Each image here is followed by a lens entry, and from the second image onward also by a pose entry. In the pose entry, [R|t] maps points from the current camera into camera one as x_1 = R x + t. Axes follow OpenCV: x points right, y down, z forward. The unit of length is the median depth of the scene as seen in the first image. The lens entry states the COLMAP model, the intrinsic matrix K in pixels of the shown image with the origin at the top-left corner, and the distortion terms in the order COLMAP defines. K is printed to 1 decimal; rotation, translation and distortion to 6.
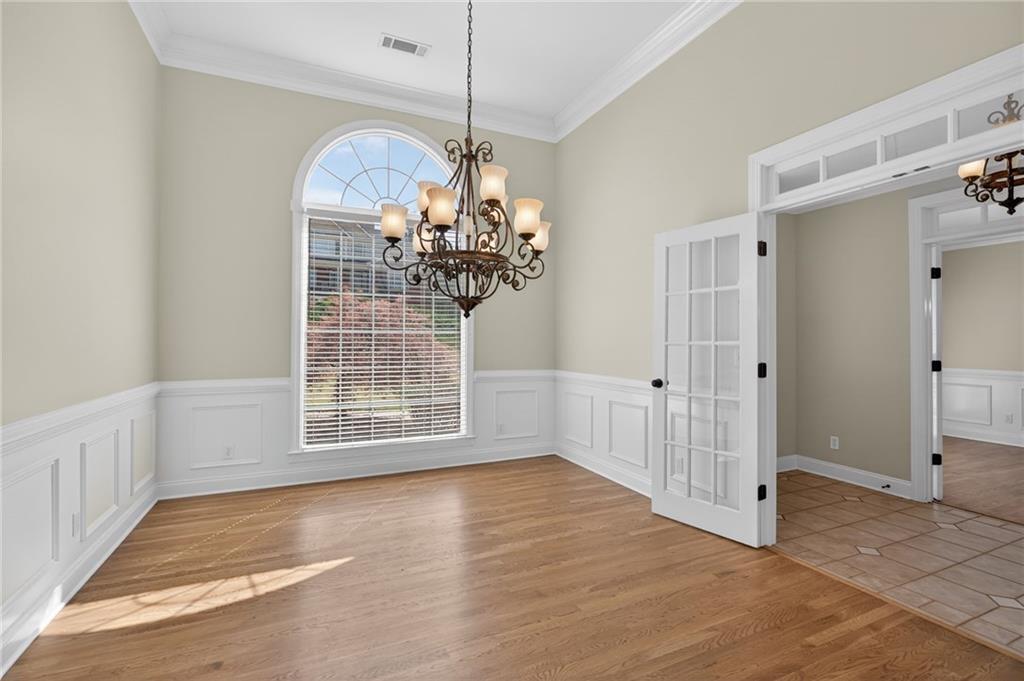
lens RADIAL K [[466.7, 0, 512.0], [0, 466.7, 338.1], [0, 0, 1]] dist [0.003089, 0.000021]
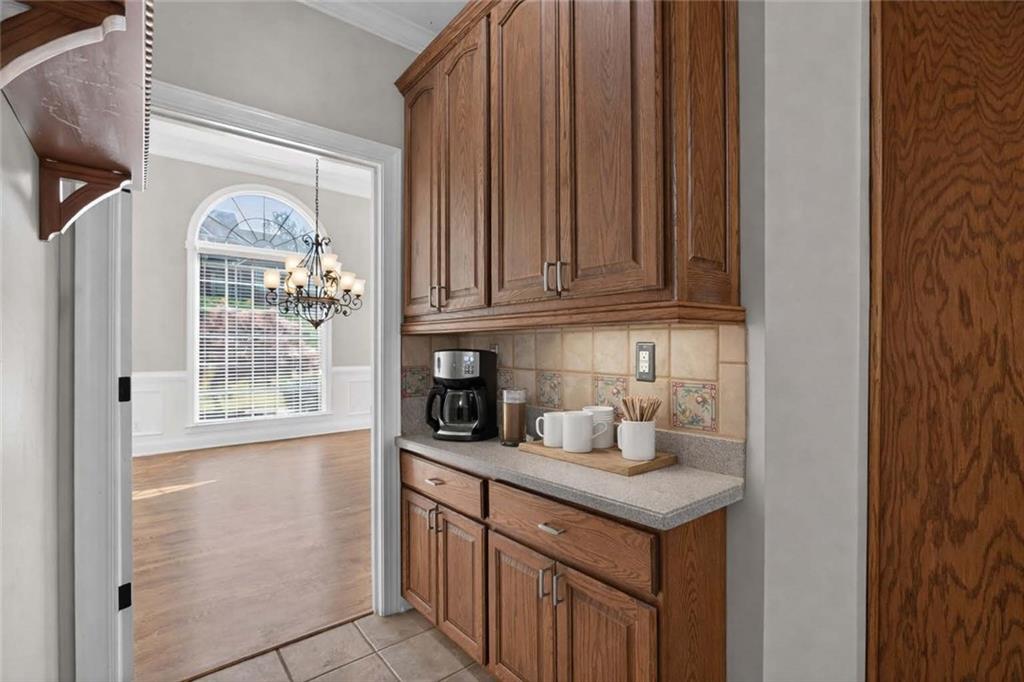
lens RADIAL K [[466.7, 0, 513.2], [0, 466.7, 342.2], [0, 0, 1]] dist [0.003089, 0.000021]
pose [[0.969647, -0.000326, 0.244509, 0.200123], [-0.000402, 0.999996, 0.002929, -0.007340], [-0.244509, -0.002938, 0.969643, -0.936301]]
